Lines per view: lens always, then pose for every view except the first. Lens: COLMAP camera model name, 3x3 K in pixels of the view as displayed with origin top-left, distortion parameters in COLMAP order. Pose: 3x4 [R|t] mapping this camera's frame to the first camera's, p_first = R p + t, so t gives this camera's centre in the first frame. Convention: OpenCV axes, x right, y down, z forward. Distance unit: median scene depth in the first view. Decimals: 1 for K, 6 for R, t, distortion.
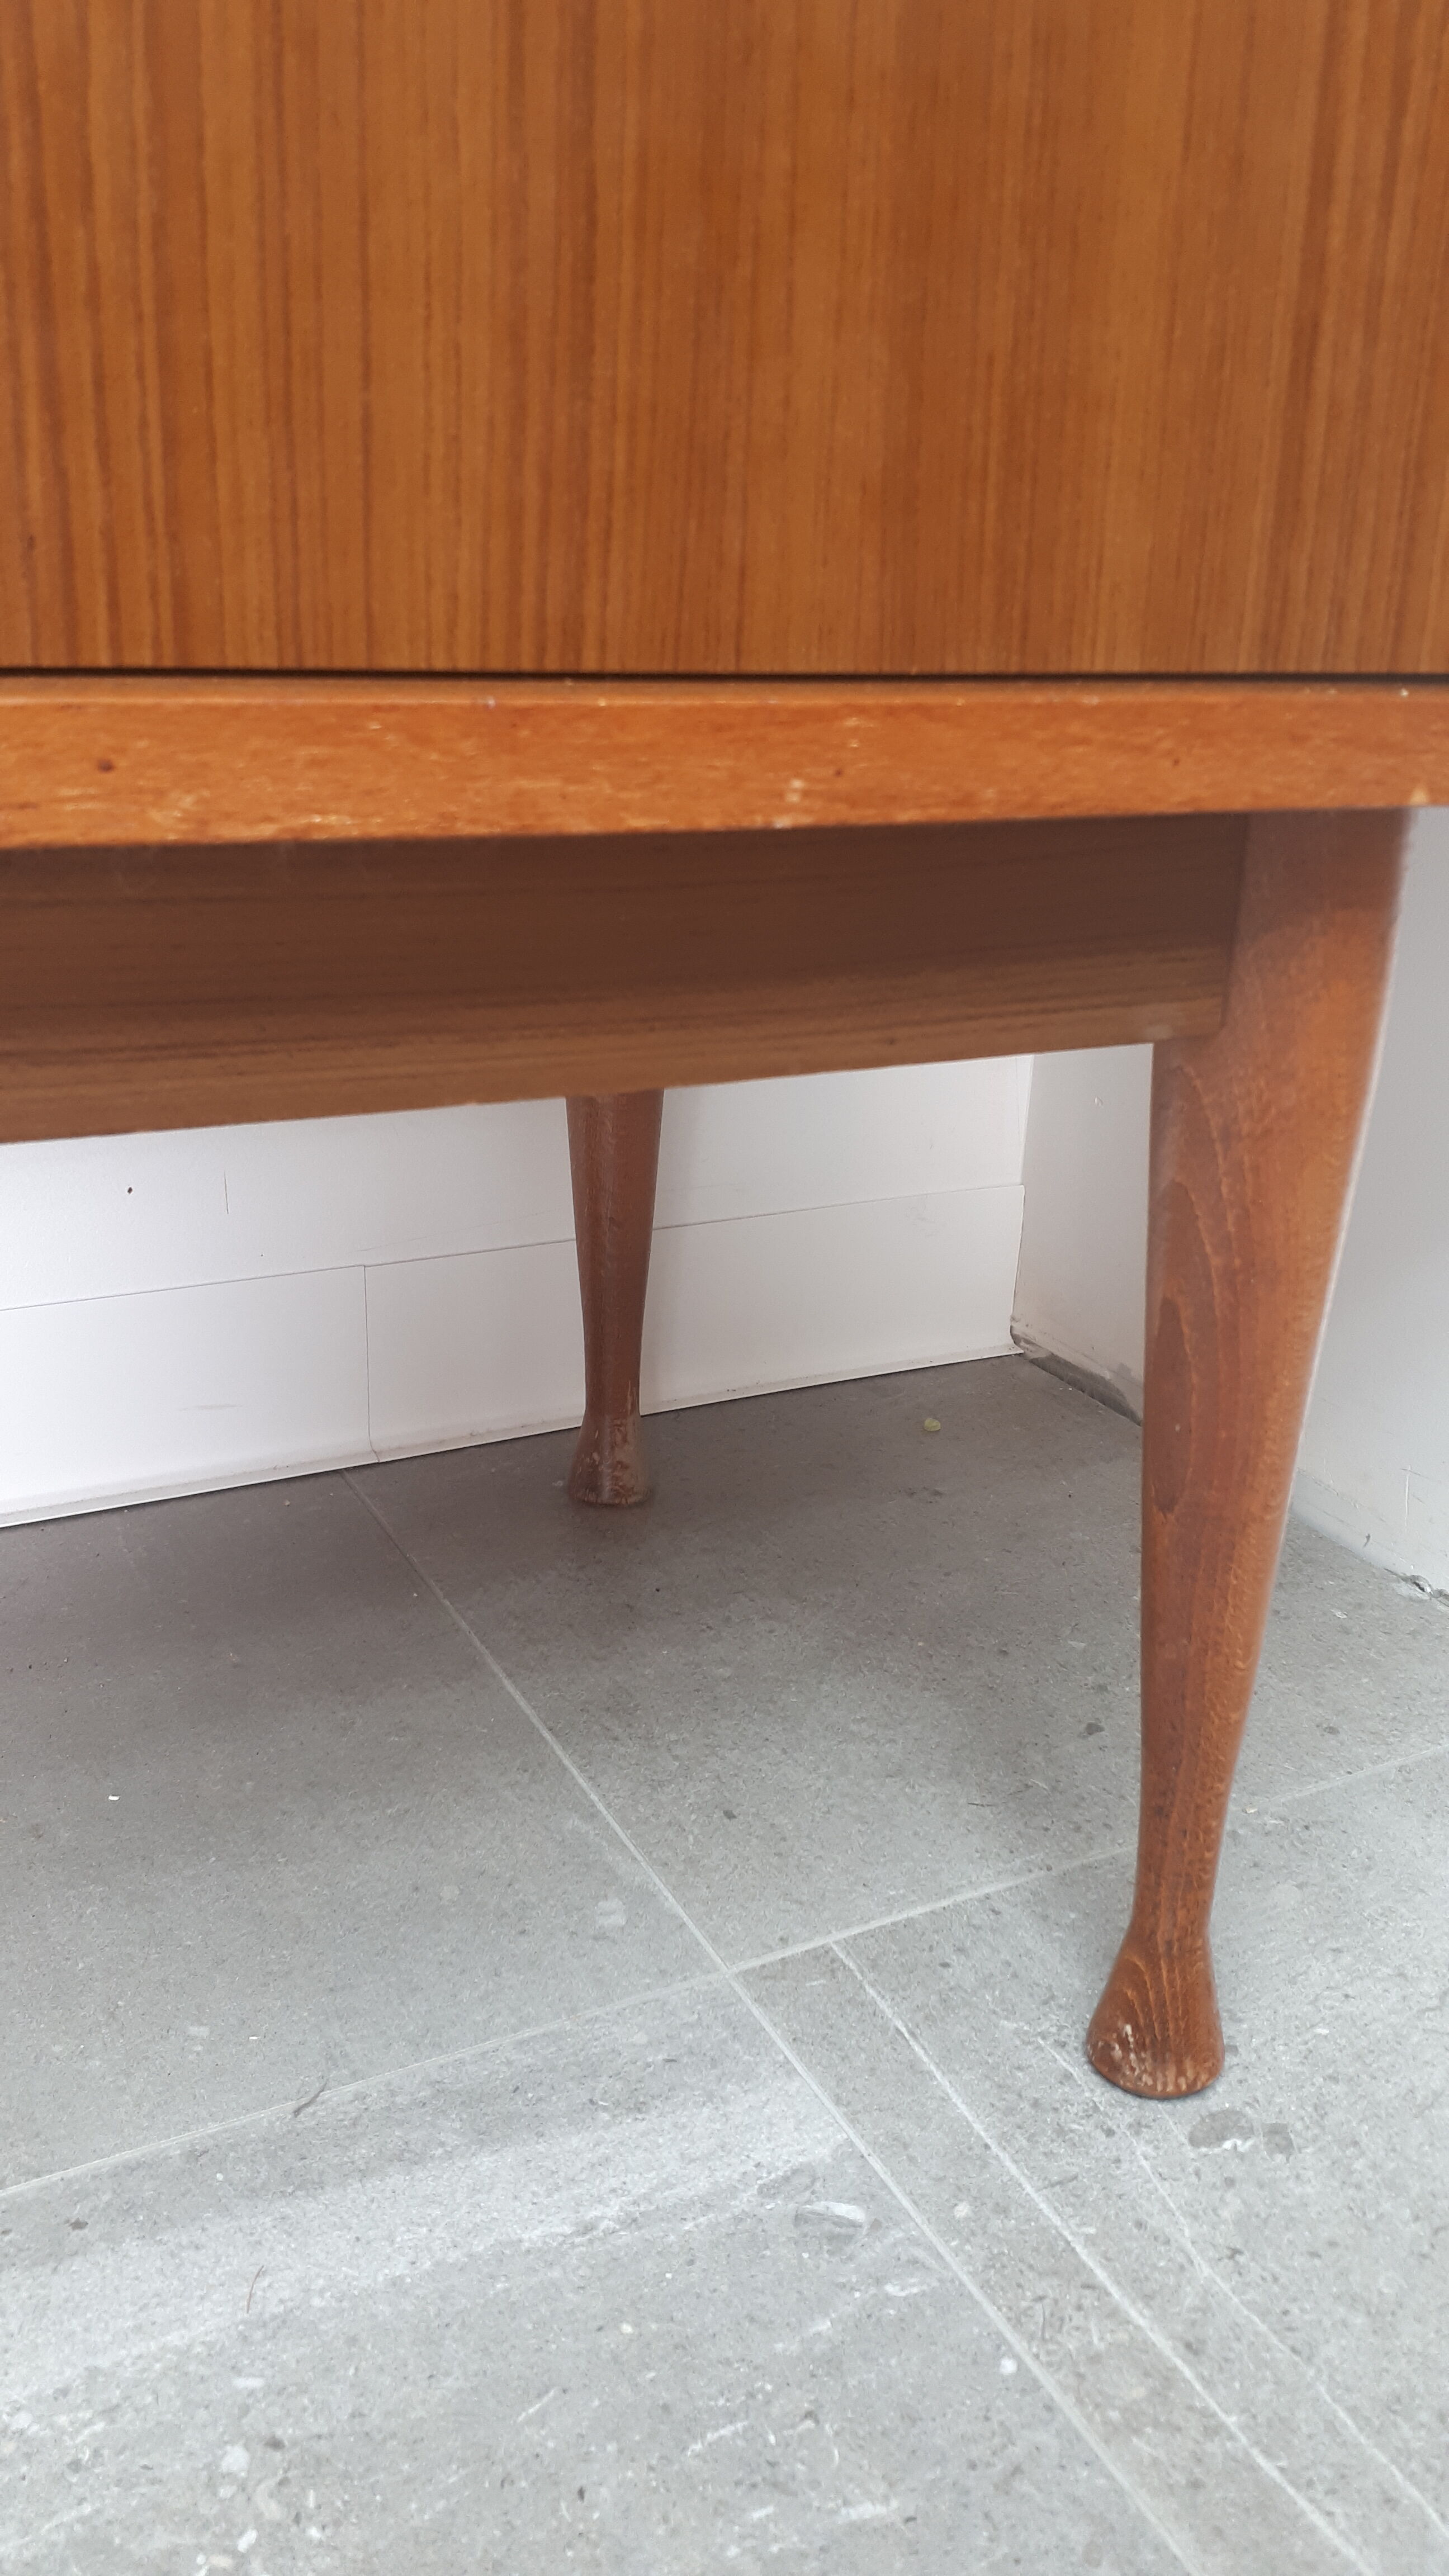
lens RADIAL K [[2020.6, 0, 720.2], [0, 2020.6, 1288.6], [0, 0, 1]] dist [0.008949, -0.012967]
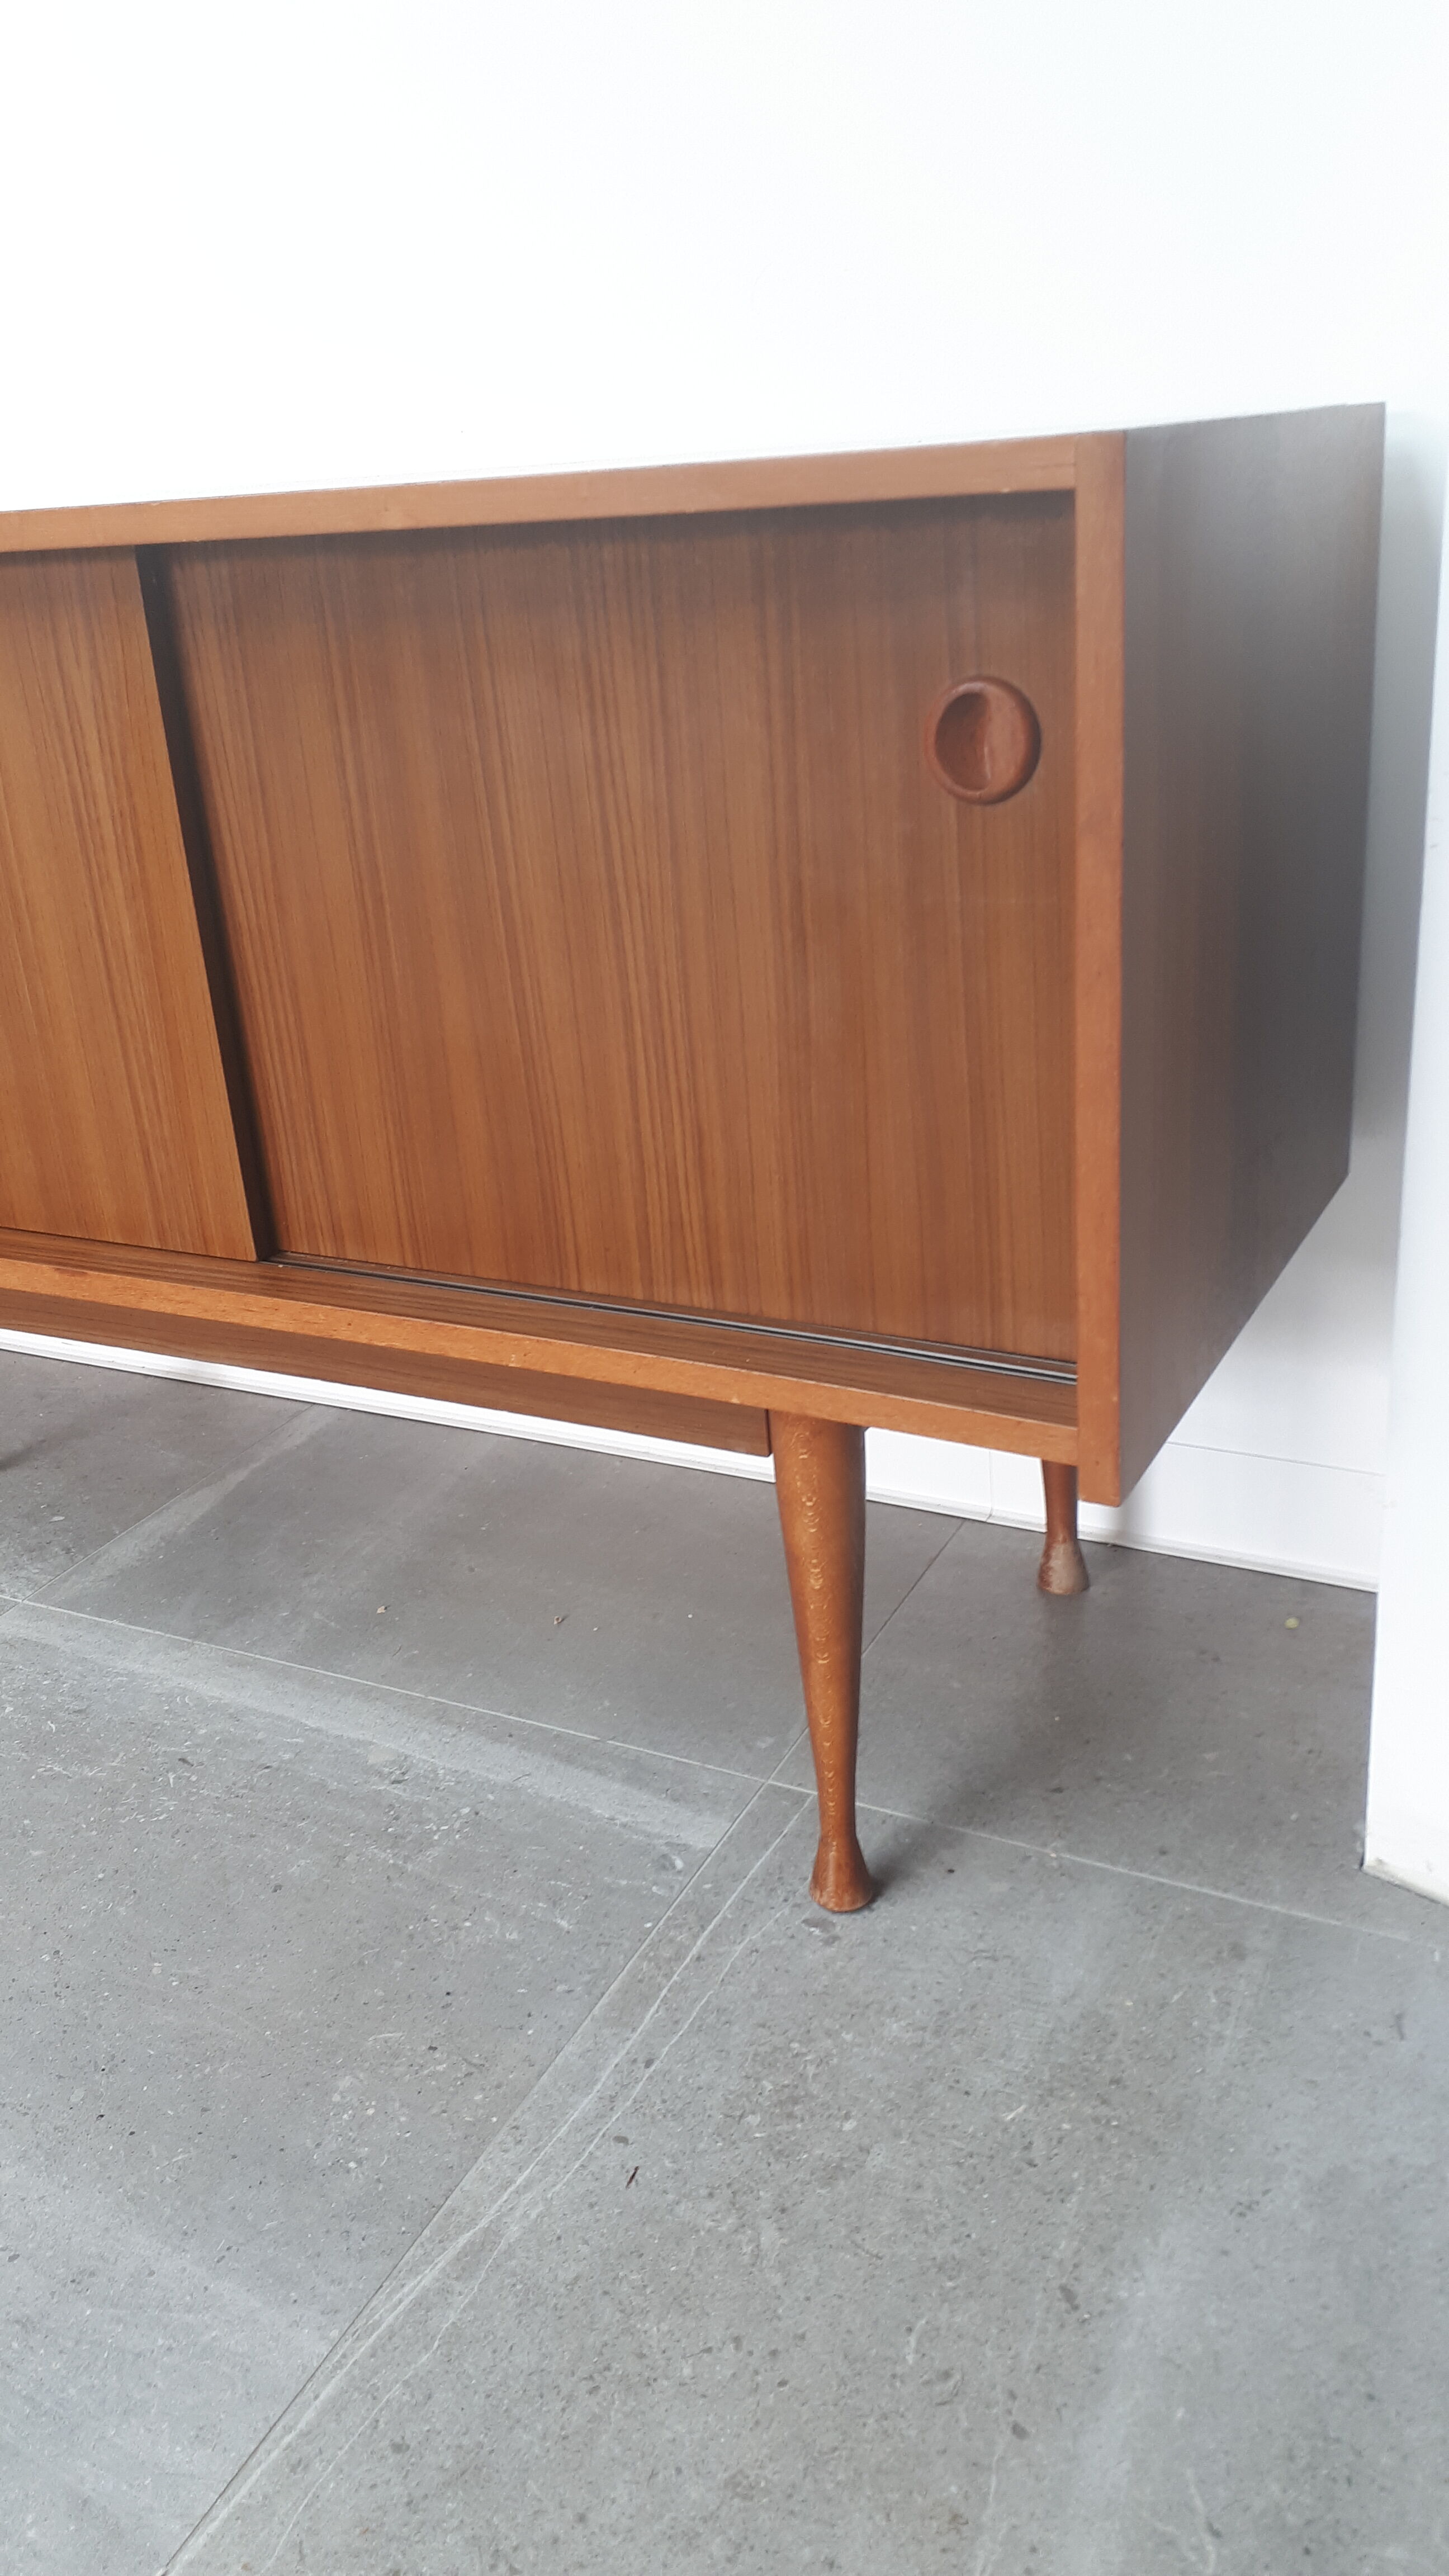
lens RADIAL K [[2020.6, 0, 724.3], [0, 2020.6, 1287.5], [0, 0, 1]] dist [0.008949, -0.012967]
pose [[0.588264, 0.237999, -0.772853, 1.737482], [-0.210952, 0.967783, 0.137459, -0.526589], [0.780670, 0.082172, 0.619518, -0.475567]]
